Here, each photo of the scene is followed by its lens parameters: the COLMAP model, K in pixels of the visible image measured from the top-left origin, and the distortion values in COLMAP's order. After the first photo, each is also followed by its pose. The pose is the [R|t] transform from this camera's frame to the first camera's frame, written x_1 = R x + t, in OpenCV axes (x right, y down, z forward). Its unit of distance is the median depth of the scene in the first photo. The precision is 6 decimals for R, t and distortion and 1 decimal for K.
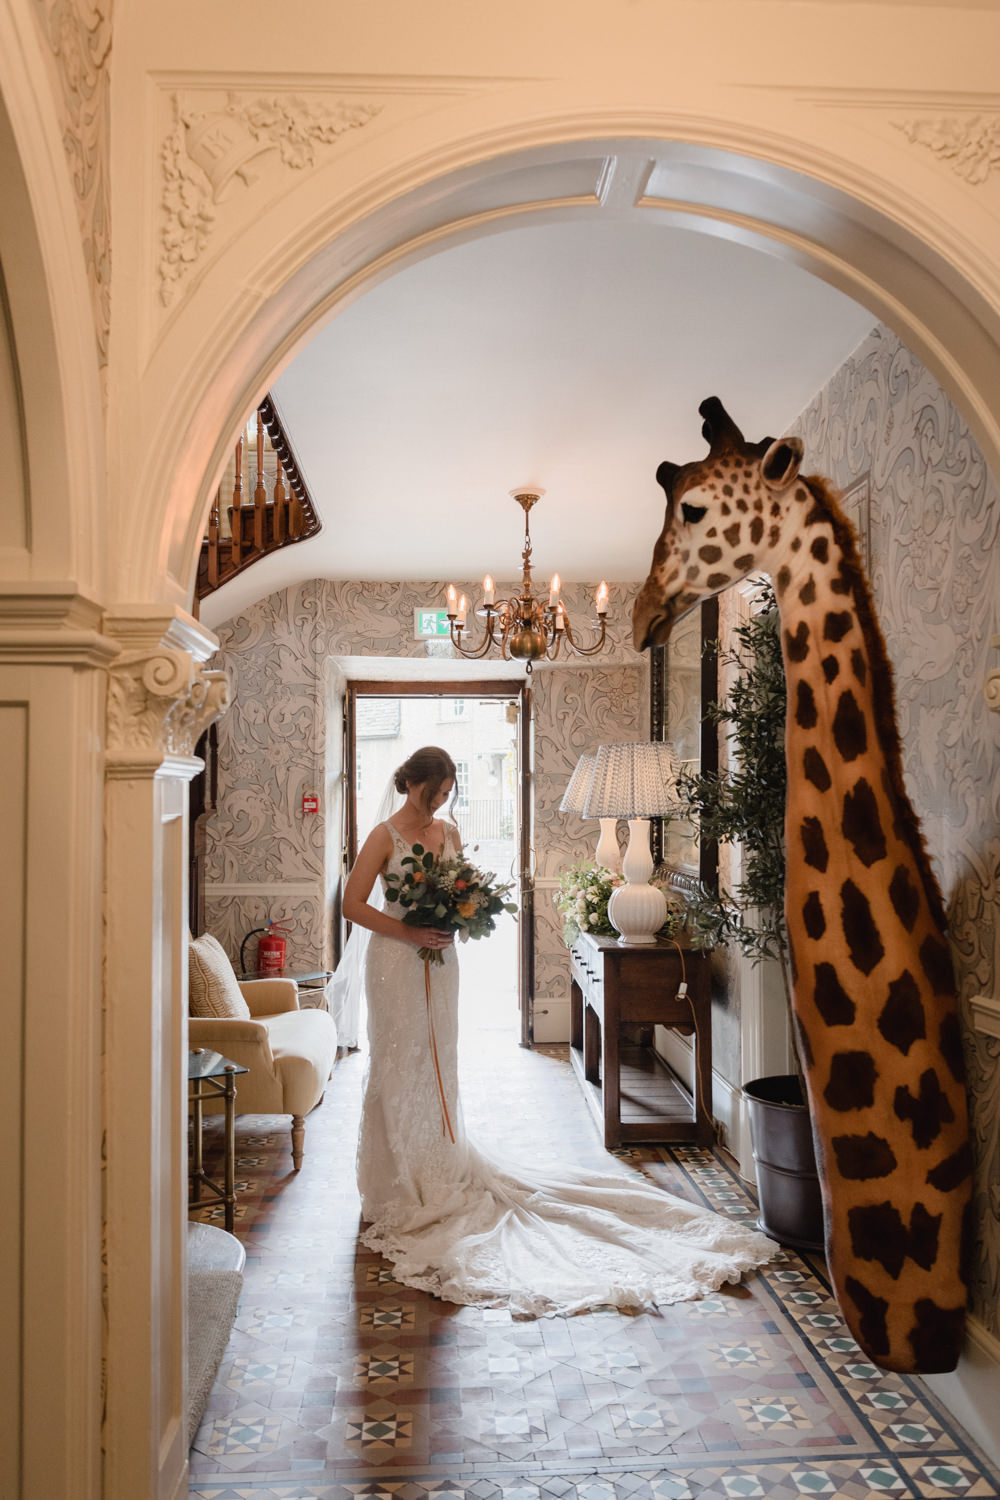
lens RADIAL K [[1177.2, 0, 499.0], [0, 1177.2, 748.3], [0, 0, 1]] dist [-0.014232, -0.006211]
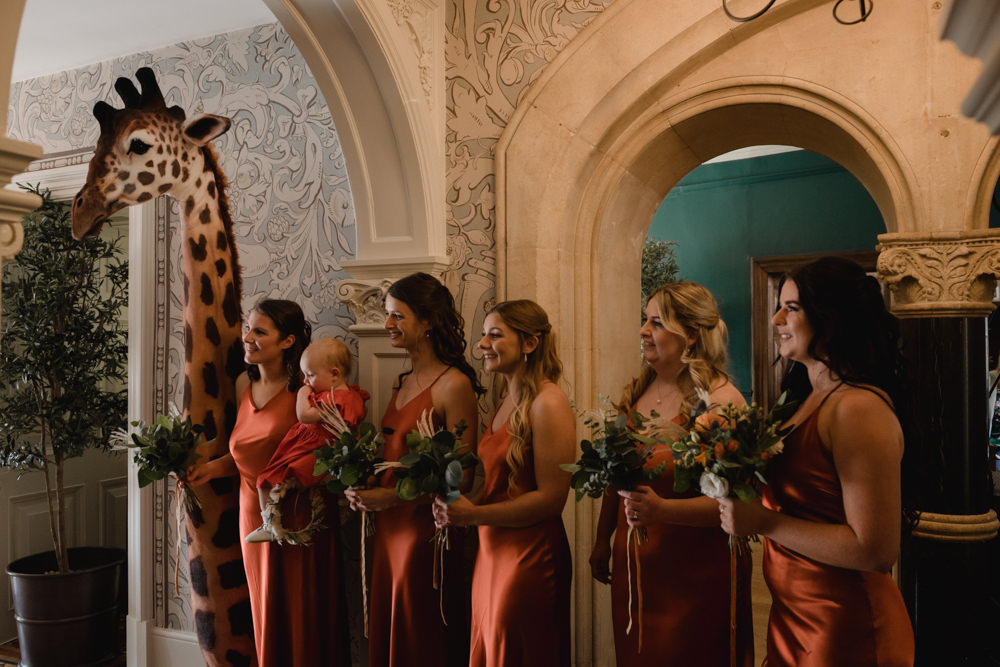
lens RADIAL K [[784.8, 0, 499.7], [0, 784.8, 336.7], [0, 0, 1]] dist [-0.014232, -0.006211]
pose [[0.475098, 0.012515, 0.879844, -0.447353], [-0.034778, 0.999385, 0.004563, 0.006784], [-0.879245, -0.032767, 0.475241, 0.170663]]
